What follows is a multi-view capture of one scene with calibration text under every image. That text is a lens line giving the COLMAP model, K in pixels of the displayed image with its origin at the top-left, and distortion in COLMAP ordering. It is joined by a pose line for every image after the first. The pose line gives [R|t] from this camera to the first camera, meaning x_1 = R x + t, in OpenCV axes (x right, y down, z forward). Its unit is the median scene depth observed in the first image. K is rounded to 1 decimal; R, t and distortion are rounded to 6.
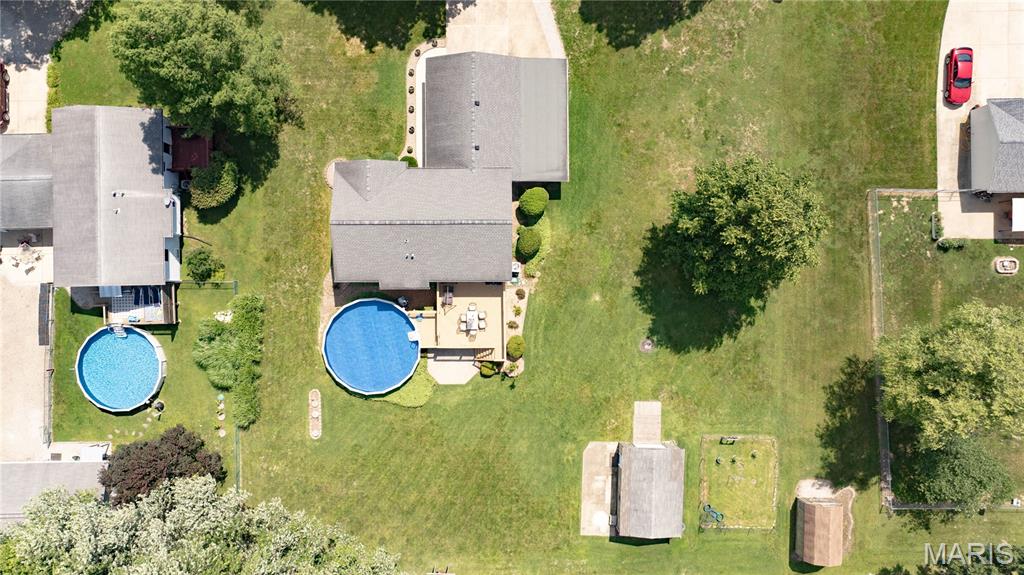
lens RADIAL K [[720.7, 0, 505.5], [0, 720.7, 304.6], [0, 0, 1]] dist [0.002043, 0.001197]
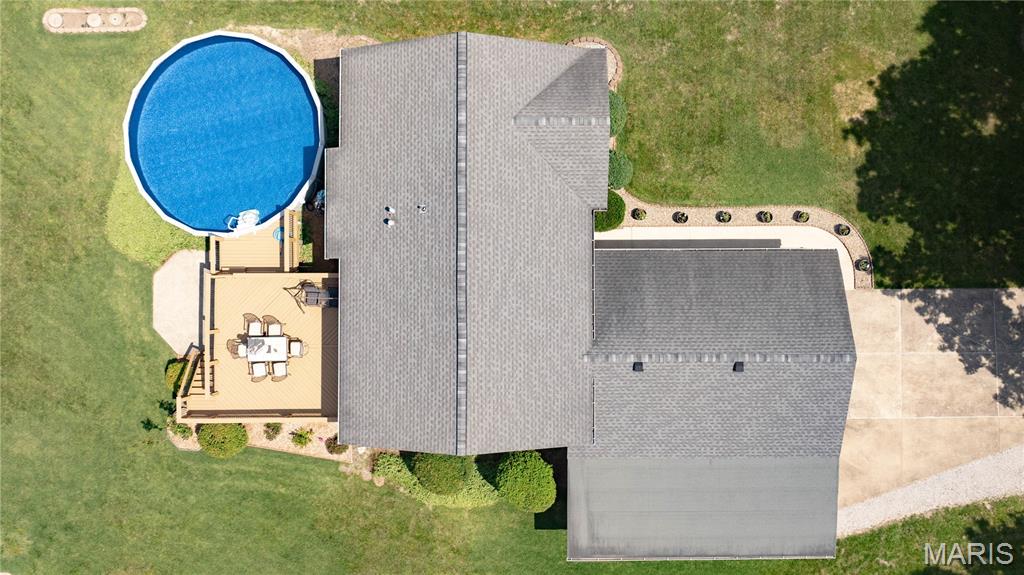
lens RADIAL K [[747.1, 0, 498.2], [0, 747.1, 290.8], [0, 0, 1]] dist [-0.002130, 0.002599]
pose [[-0.002339, 0.999910, -0.013175, -0.074866], [-0.999787, -0.002068, 0.020549, -0.131749], [0.020520, 0.013220, 0.999702, 0.503403]]
